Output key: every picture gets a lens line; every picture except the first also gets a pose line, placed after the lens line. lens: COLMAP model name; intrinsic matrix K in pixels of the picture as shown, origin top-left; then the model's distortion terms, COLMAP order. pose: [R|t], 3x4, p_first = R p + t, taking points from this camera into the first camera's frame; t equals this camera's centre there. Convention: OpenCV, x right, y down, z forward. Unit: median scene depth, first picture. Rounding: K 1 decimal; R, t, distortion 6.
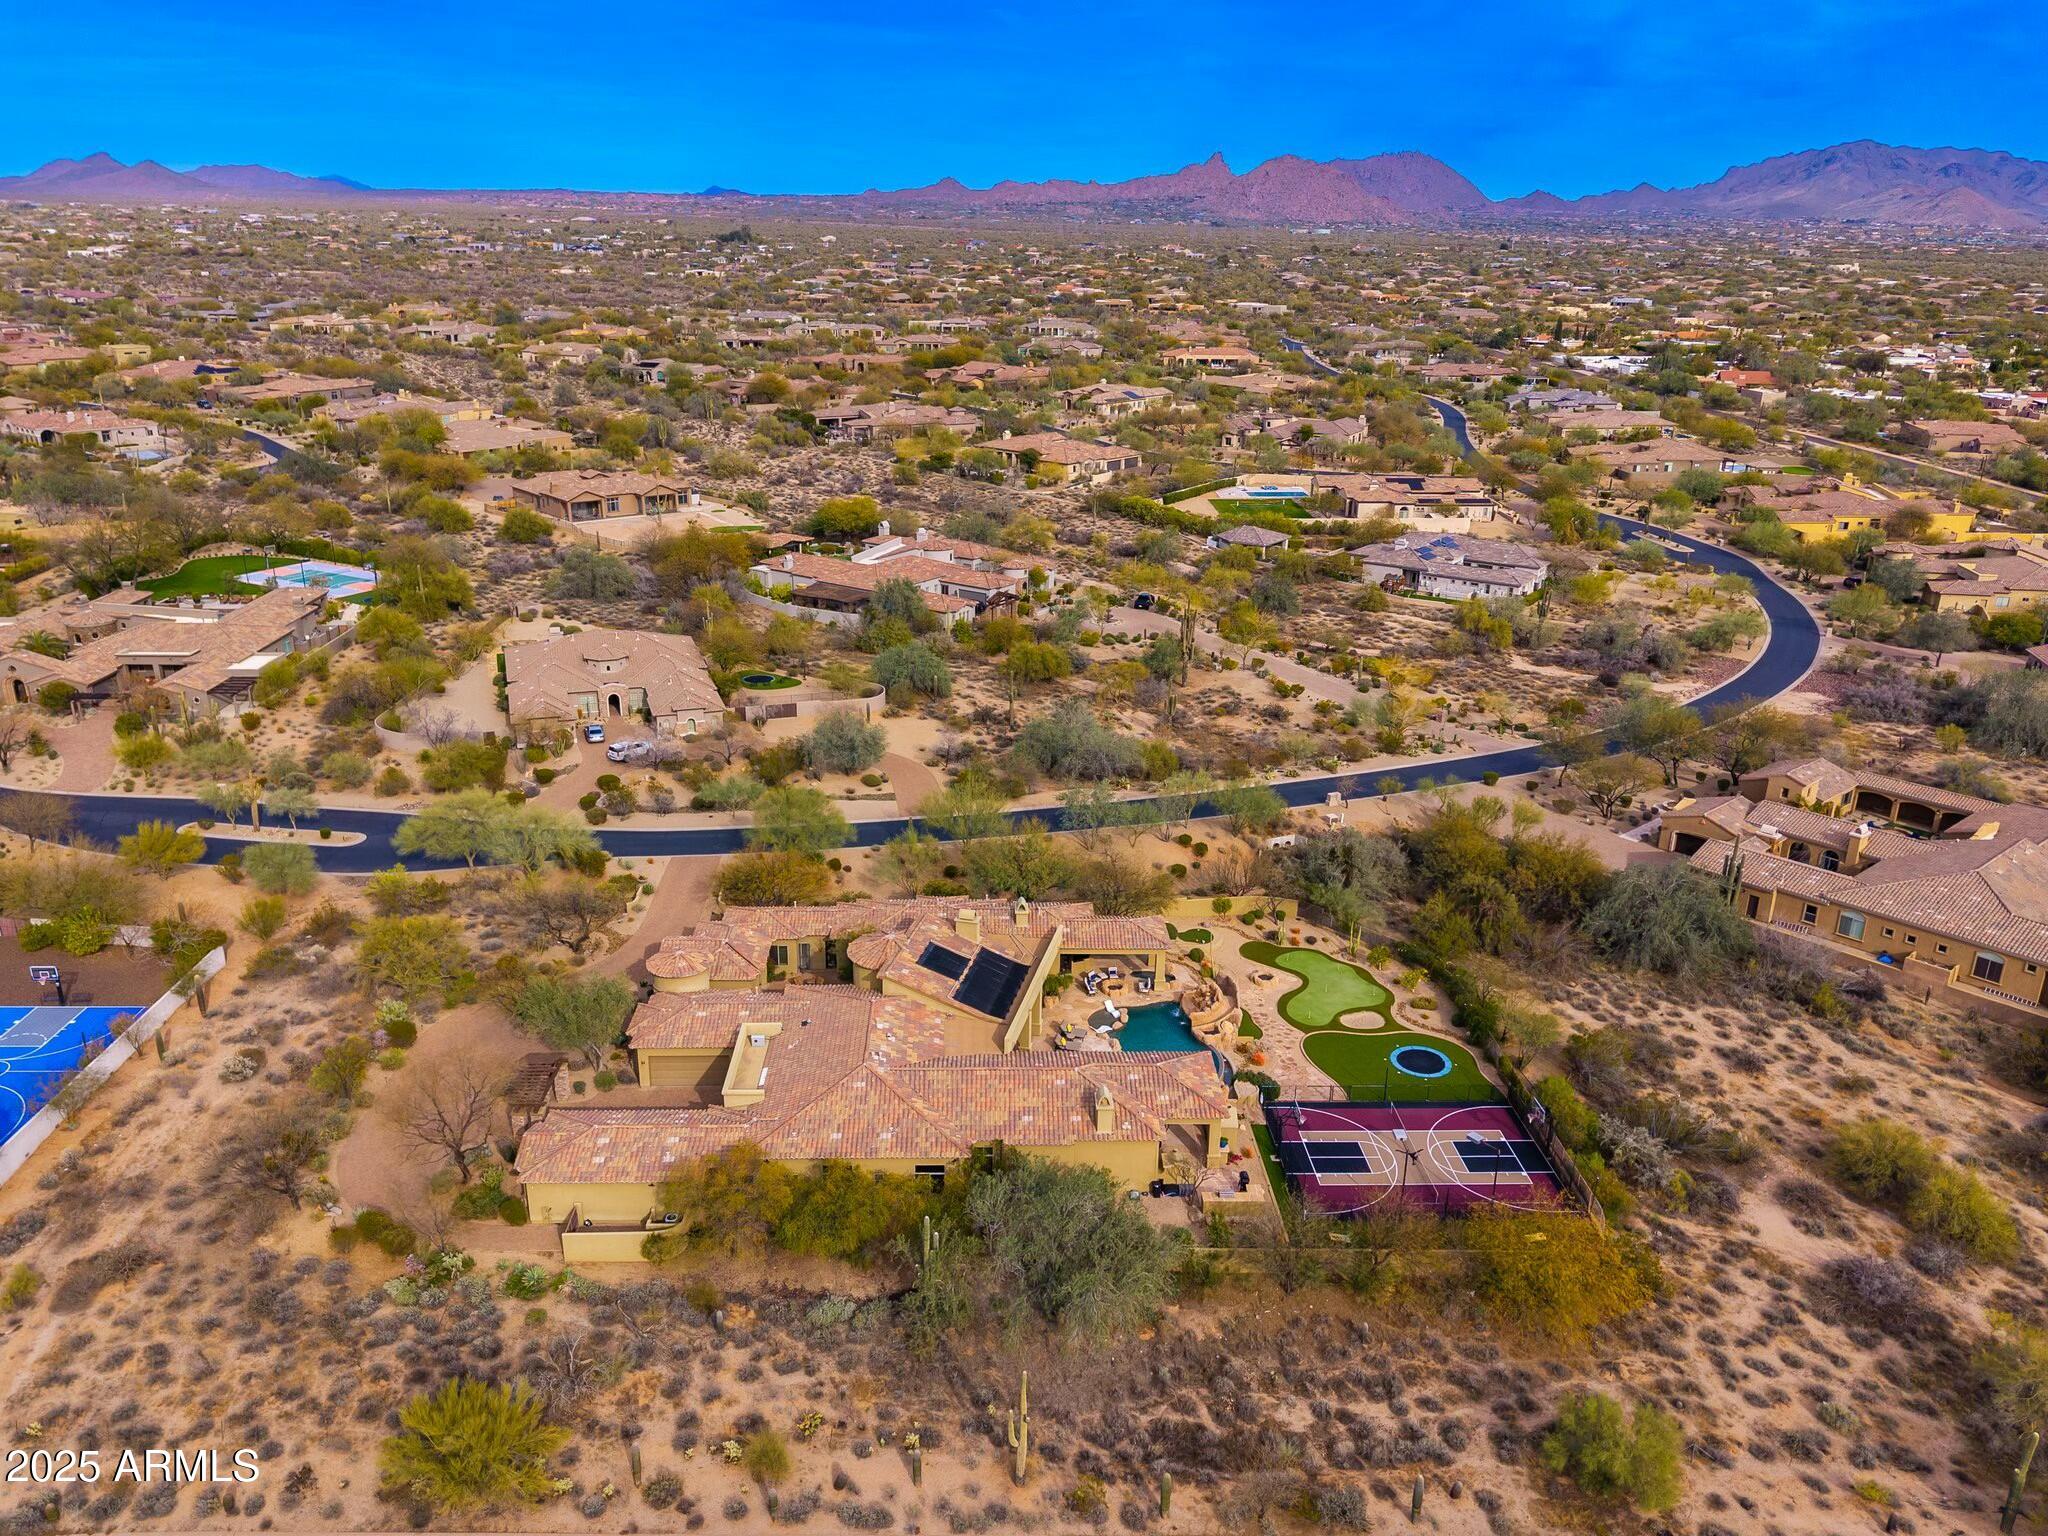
lens RADIAL K [[1496.3, 0, 987.3], [0, 1496.3, 778.6], [0, 0, 1]] dist [0.058673, -0.066781]
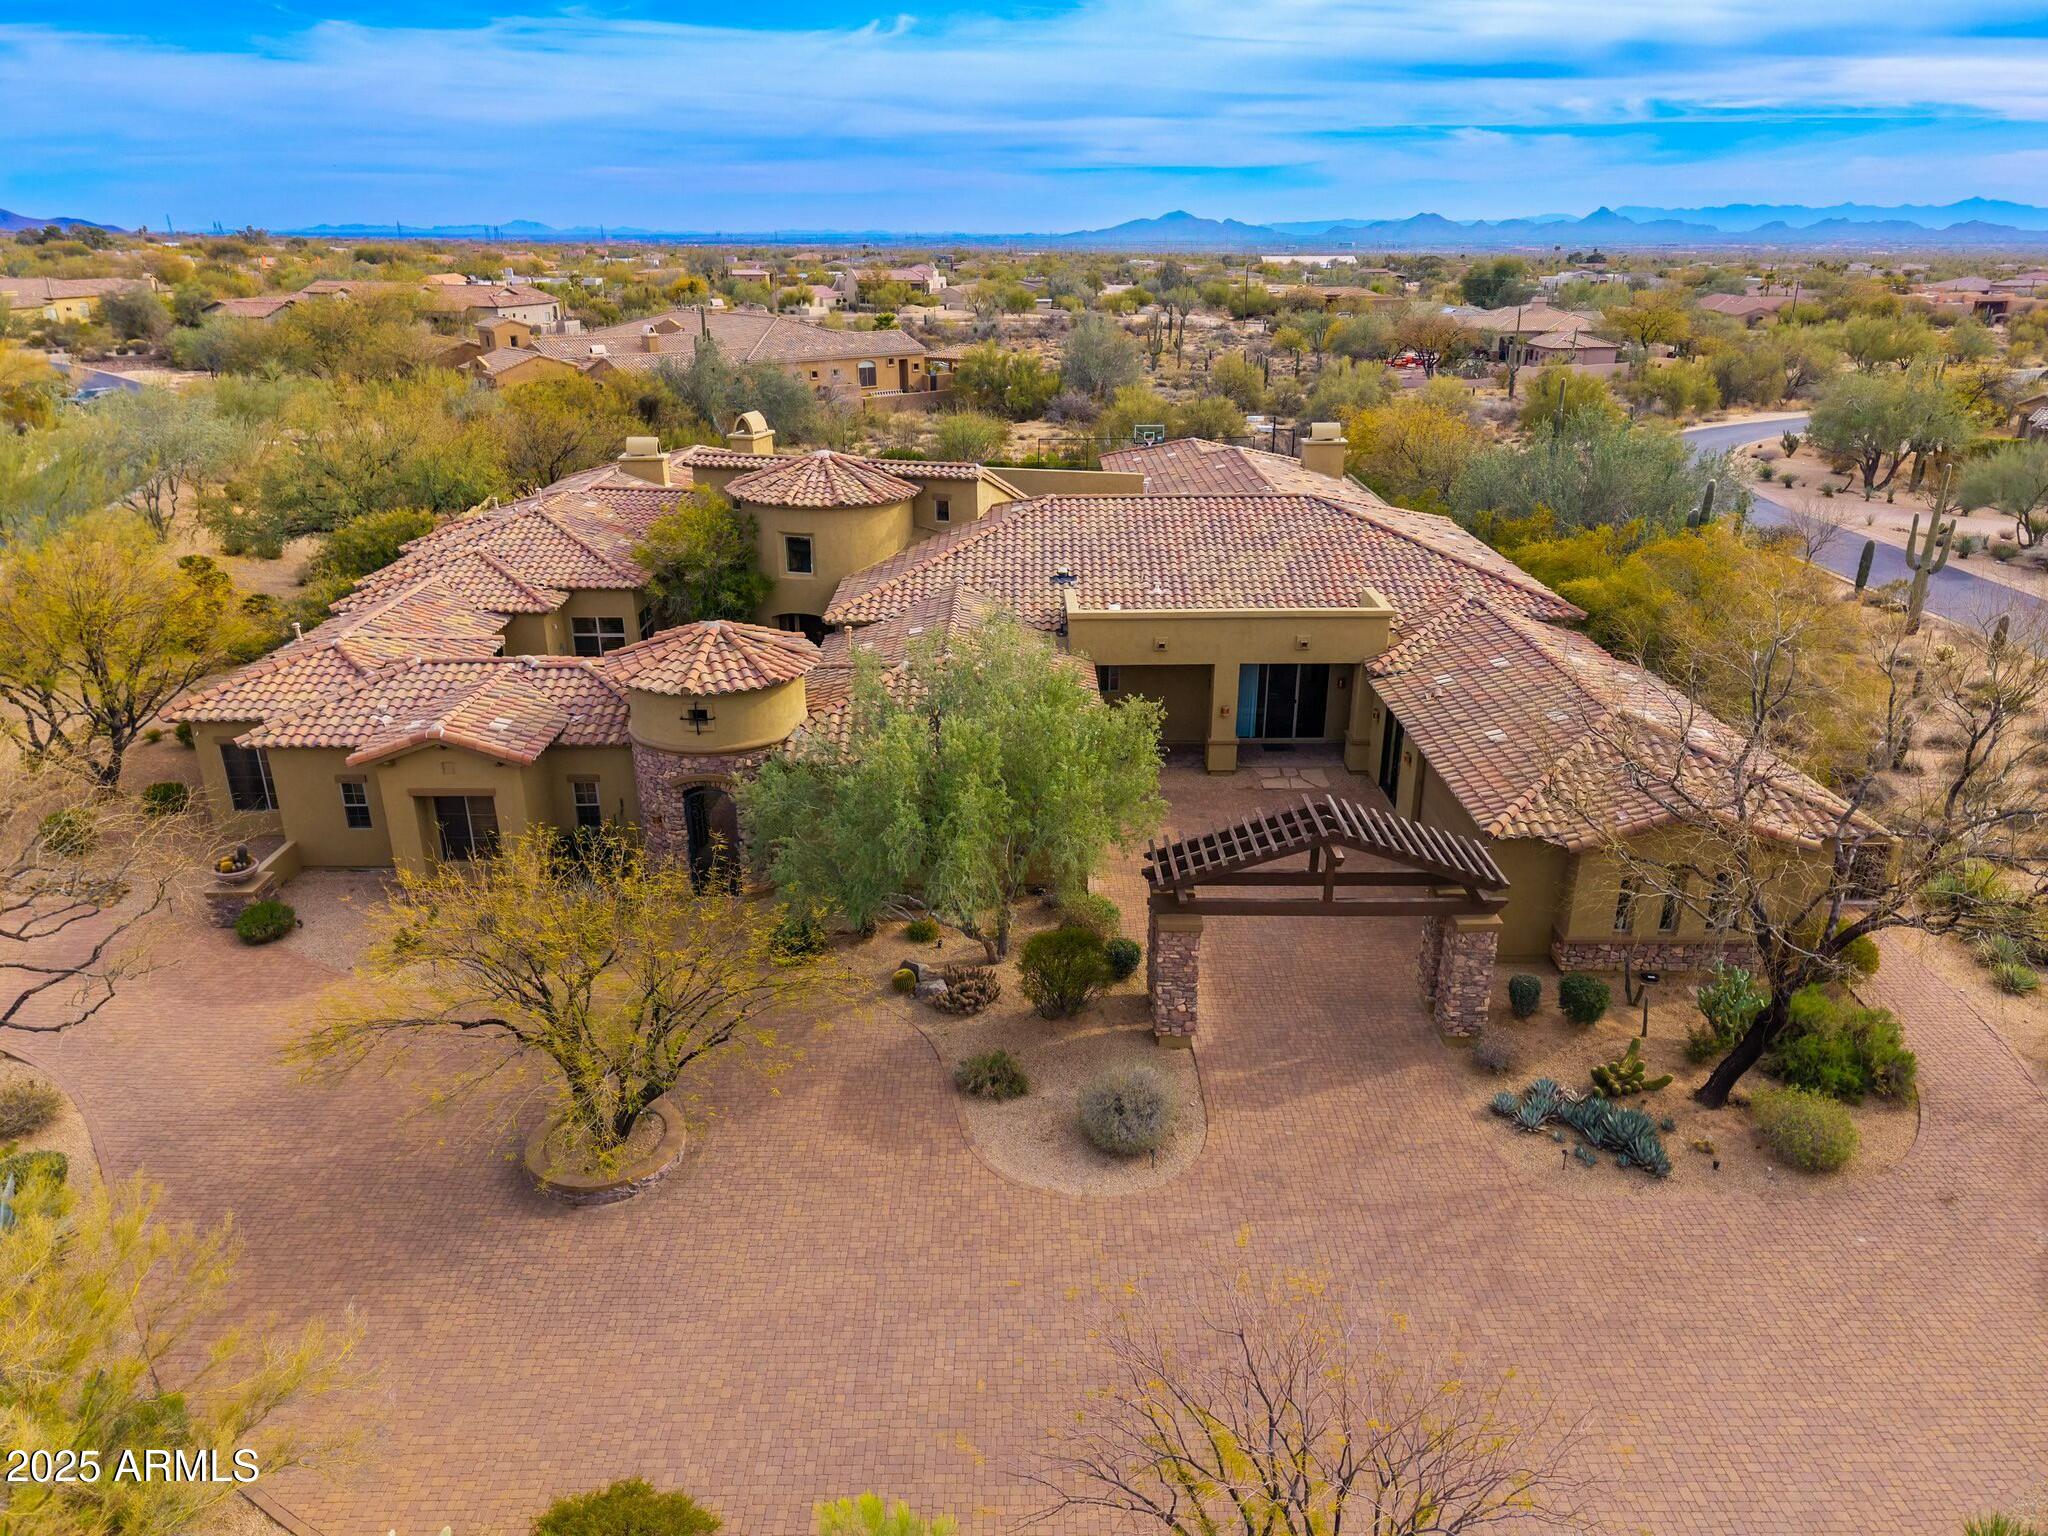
lens RADIAL K [[1374.0, 0, 1024.0], [0, 1374.0, 768.0], [0, 0, 1]] dist [0.015787, -0.000514]
pose [[0.007143, -0.373950, 0.927421, -0.419504], [0.337210, 0.874022, 0.349821, 0.056464], [-0.941402, 0.310237, 0.132343, 0.801190]]
